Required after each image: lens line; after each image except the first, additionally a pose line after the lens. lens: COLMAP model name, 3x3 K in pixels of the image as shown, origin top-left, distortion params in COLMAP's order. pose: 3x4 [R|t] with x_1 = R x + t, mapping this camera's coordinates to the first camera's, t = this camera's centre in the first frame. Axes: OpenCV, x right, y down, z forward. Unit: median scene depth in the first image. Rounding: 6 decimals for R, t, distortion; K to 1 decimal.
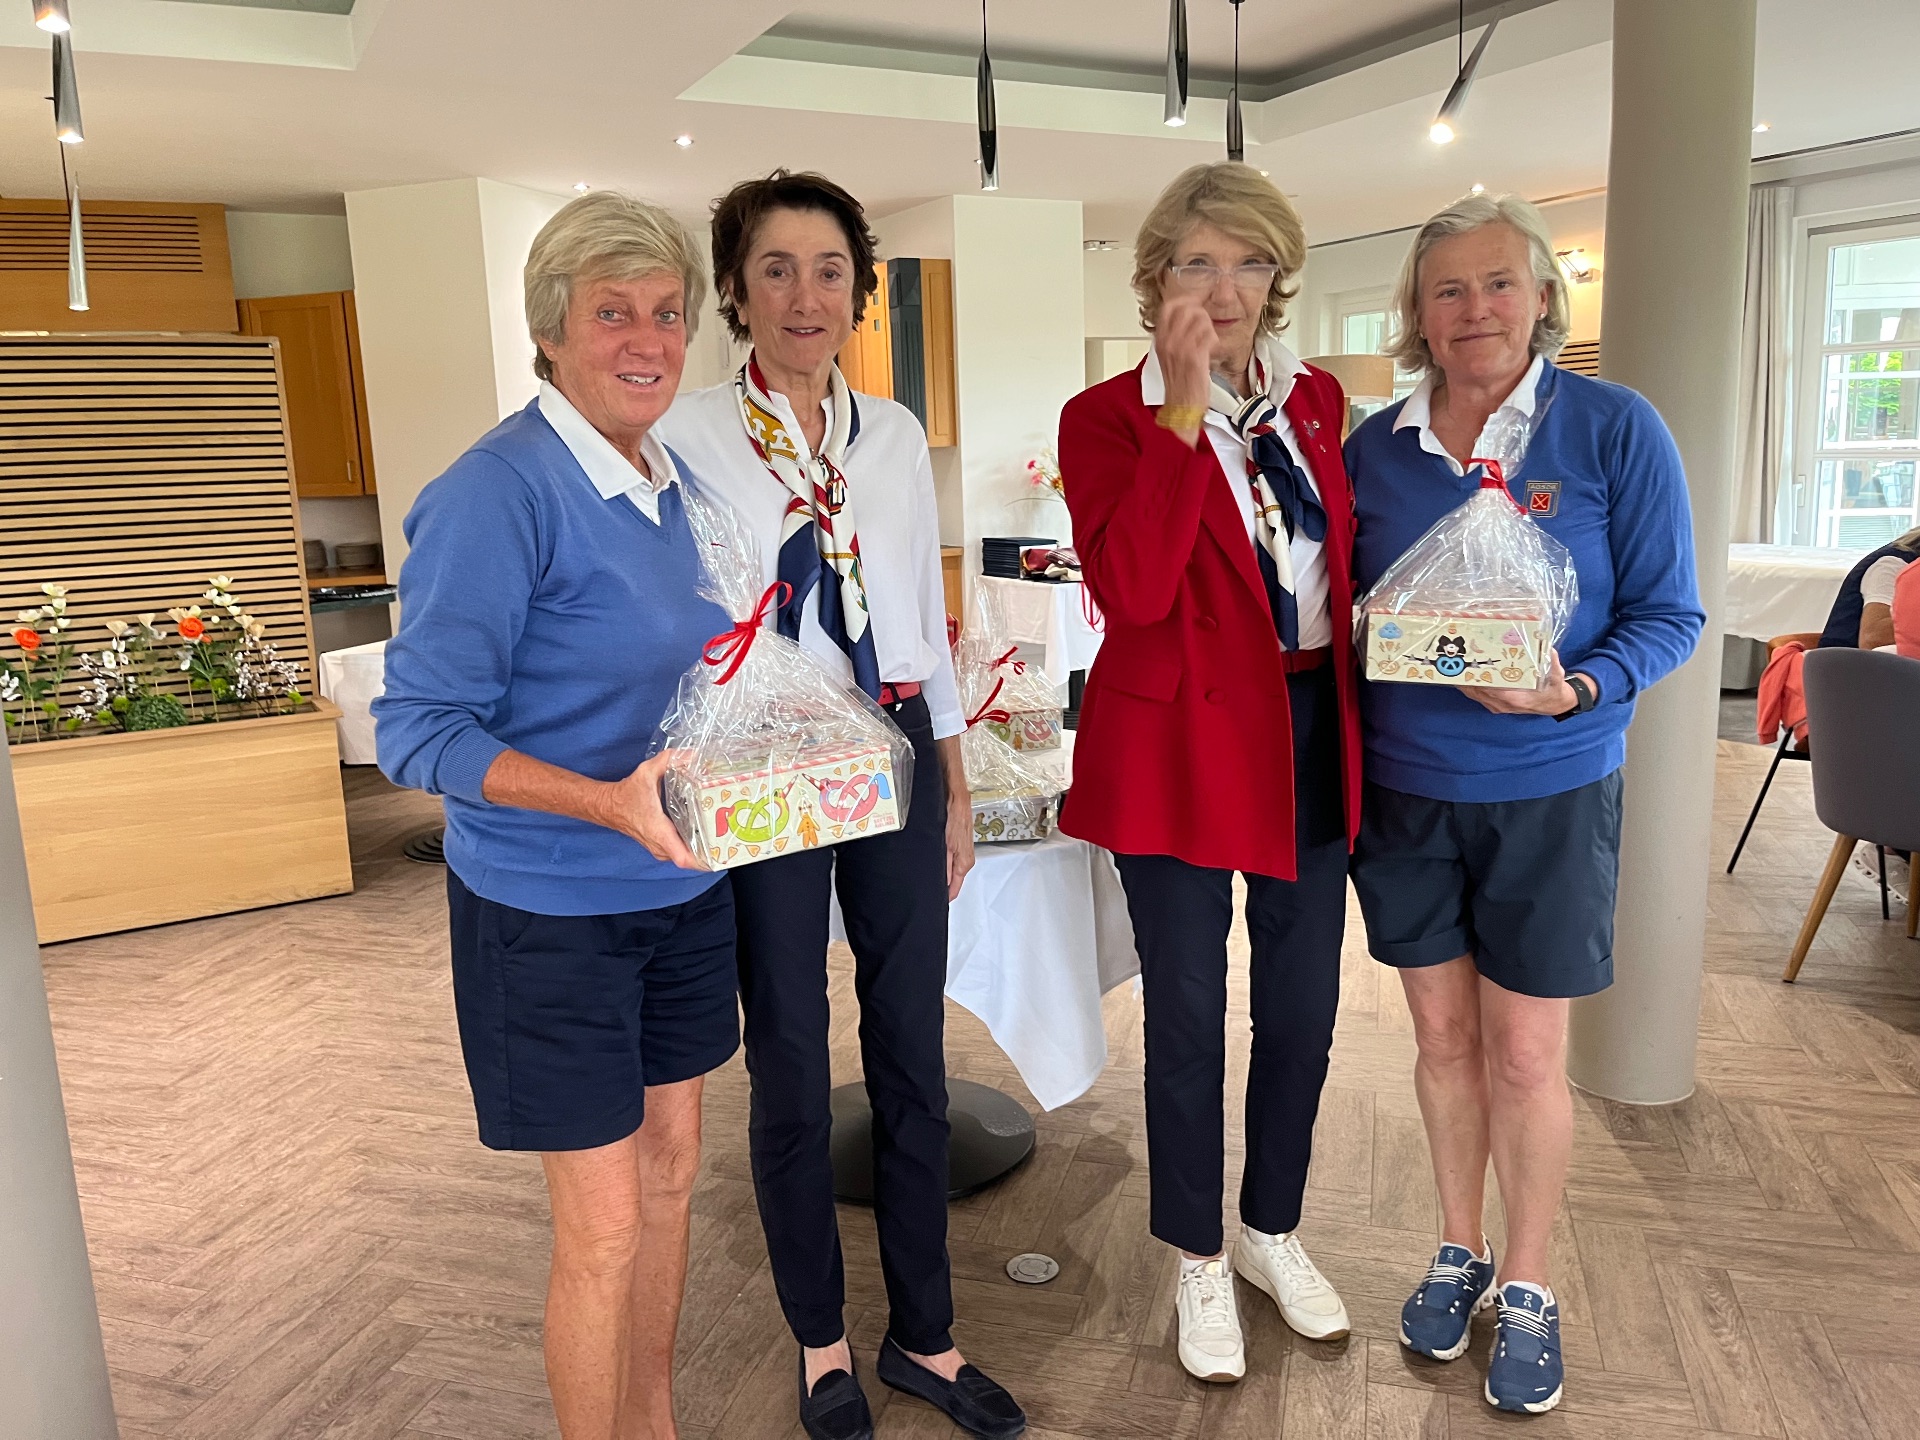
lens RADIAL K [[1431.4, 0, 942.8], [0, 1431.4, 701.7], [0, 0, 1]] dist [0.077319, -0.105695]
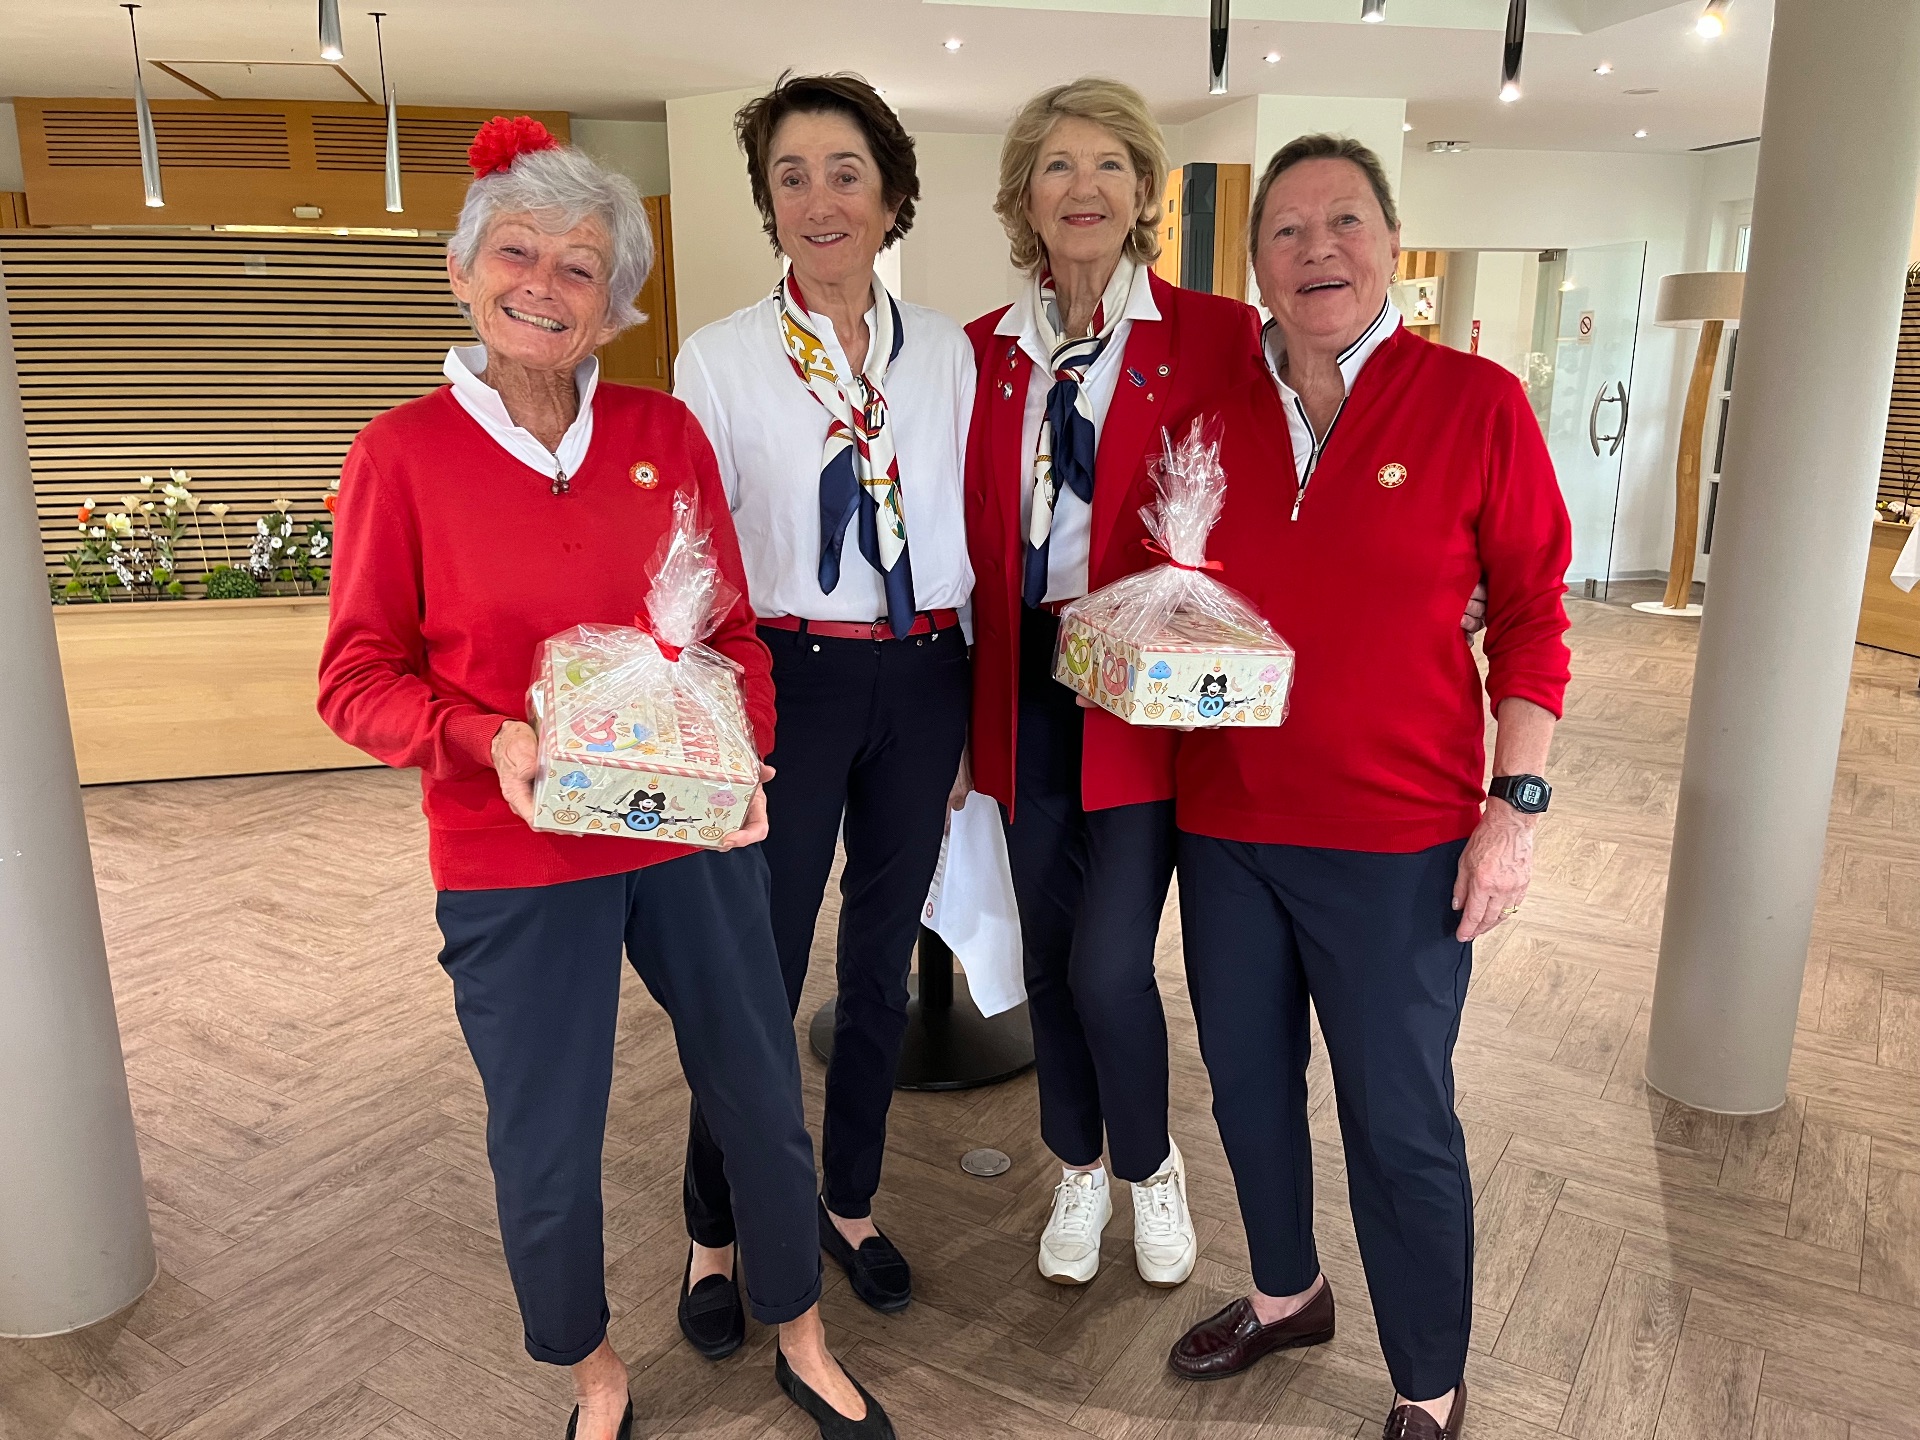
lens RADIAL K [[1431.4, 0, 976.4], [0, 1431.4, 730.0], [0, 0, 1]] dist [0.077319, -0.105695]
pose [[0.966233, 0.096385, -0.238965, 0.194248], [-0.077051, 0.993048, 0.088991, -0.009499], [0.245881, -0.067574, 0.966942, 0.002673]]
